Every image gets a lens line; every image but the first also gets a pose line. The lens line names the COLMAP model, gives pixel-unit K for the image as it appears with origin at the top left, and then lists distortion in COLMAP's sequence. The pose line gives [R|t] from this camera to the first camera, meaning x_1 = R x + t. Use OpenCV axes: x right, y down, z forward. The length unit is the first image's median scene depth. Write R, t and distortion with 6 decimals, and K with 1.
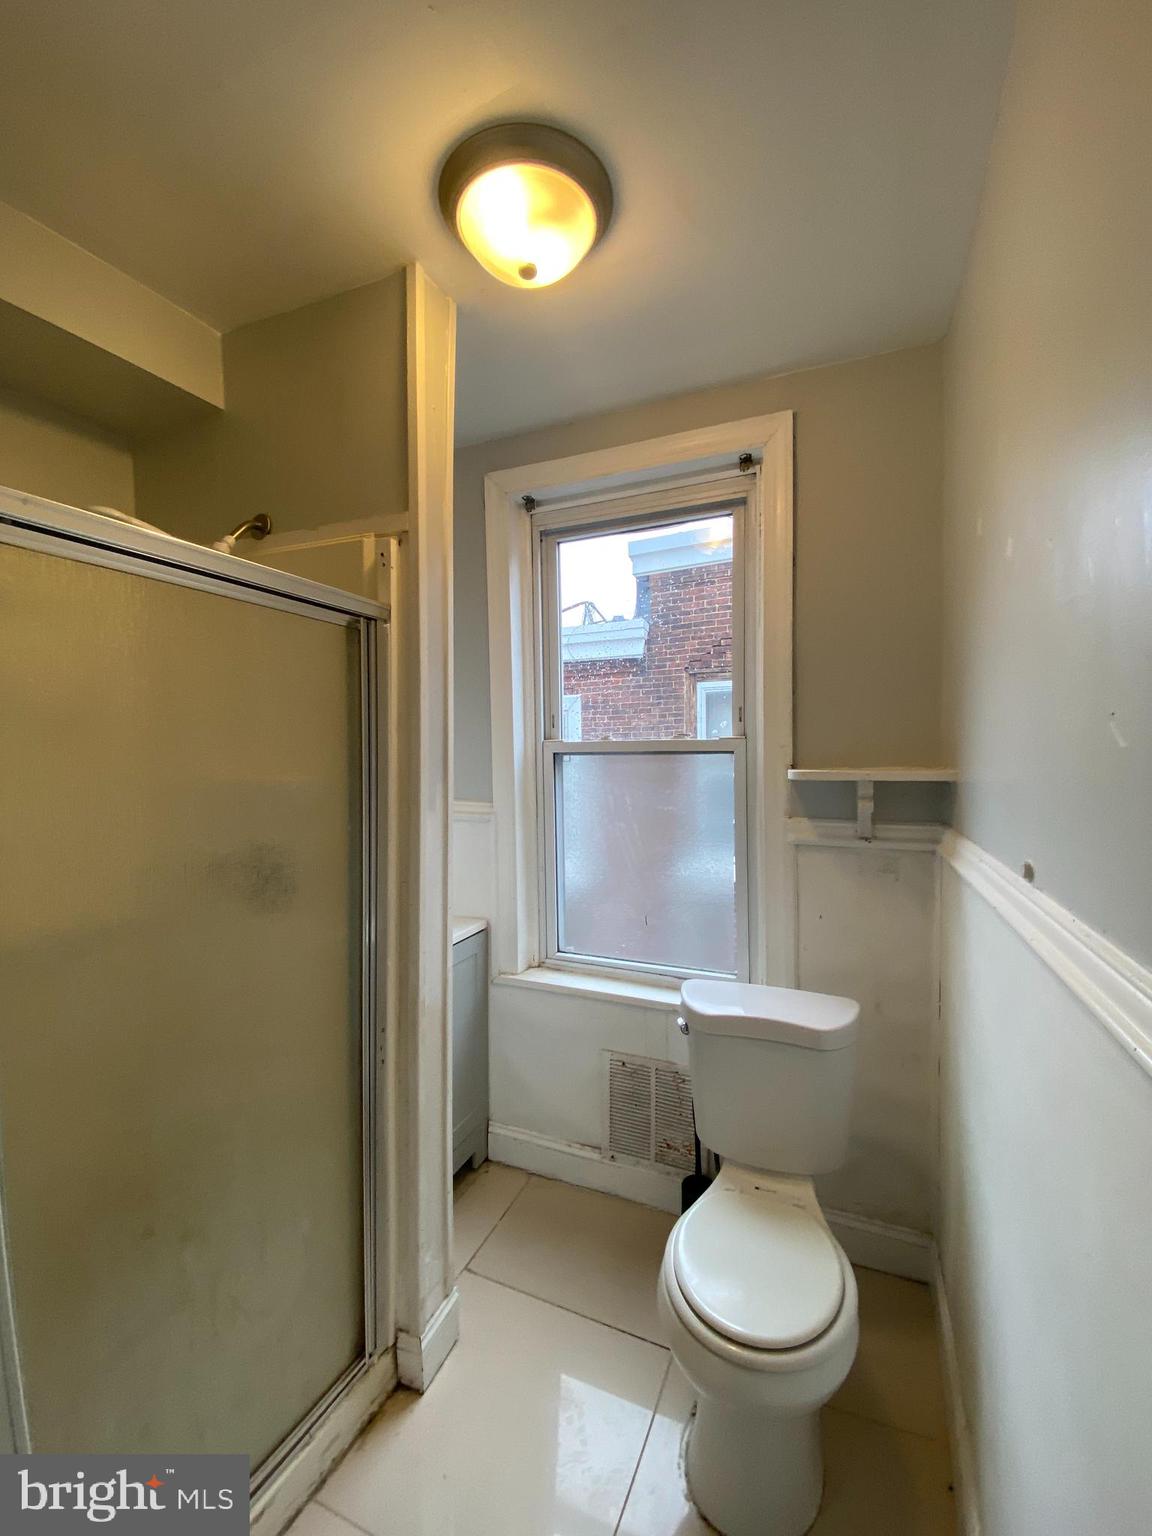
lens RADIAL K [[633.1, 0, 578.9], [0, 633.1, 759.4], [0, 0, 1]] dist [0.012485, -0.016287]
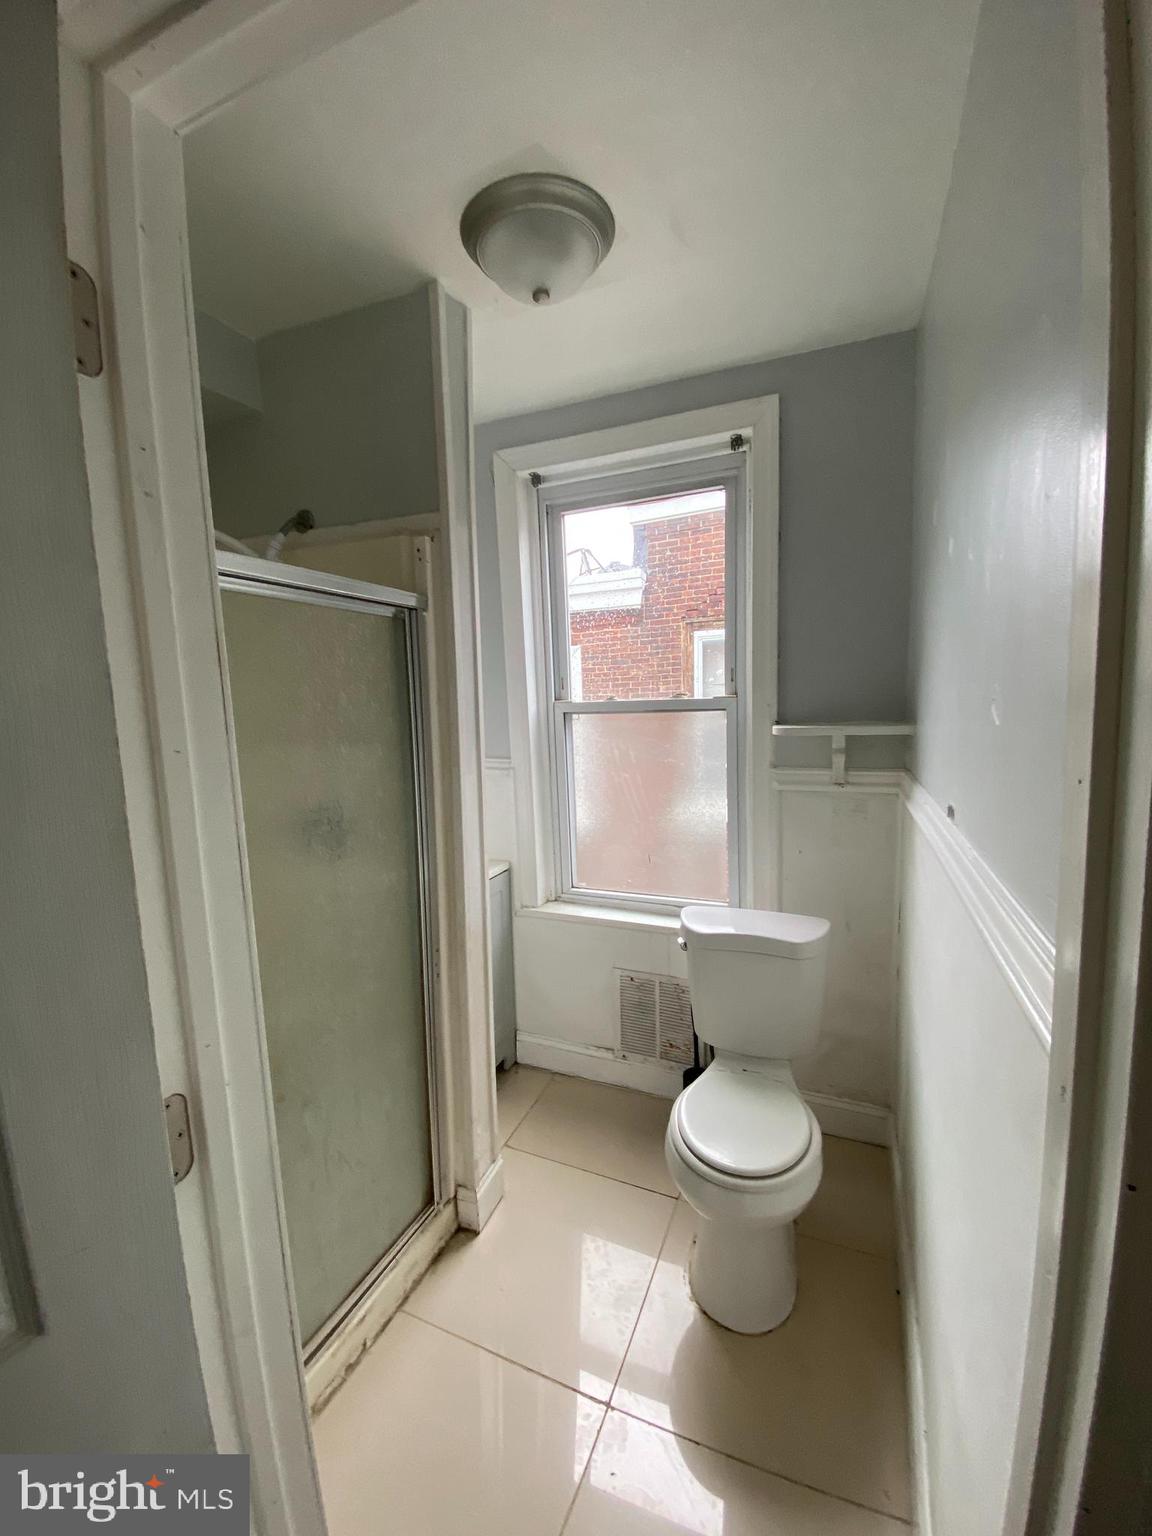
lens RADIAL K [[633.1, 0, 581.6], [0, 633.1, 759.7], [0, 0, 1]] dist [0.012485, -0.016287]
pose [[0.999700, -0.023488, 0.006908, -0.026777], [0.022775, 0.995712, 0.089662, -0.036126], [-0.008984, -0.089478, 0.995948, -0.155355]]
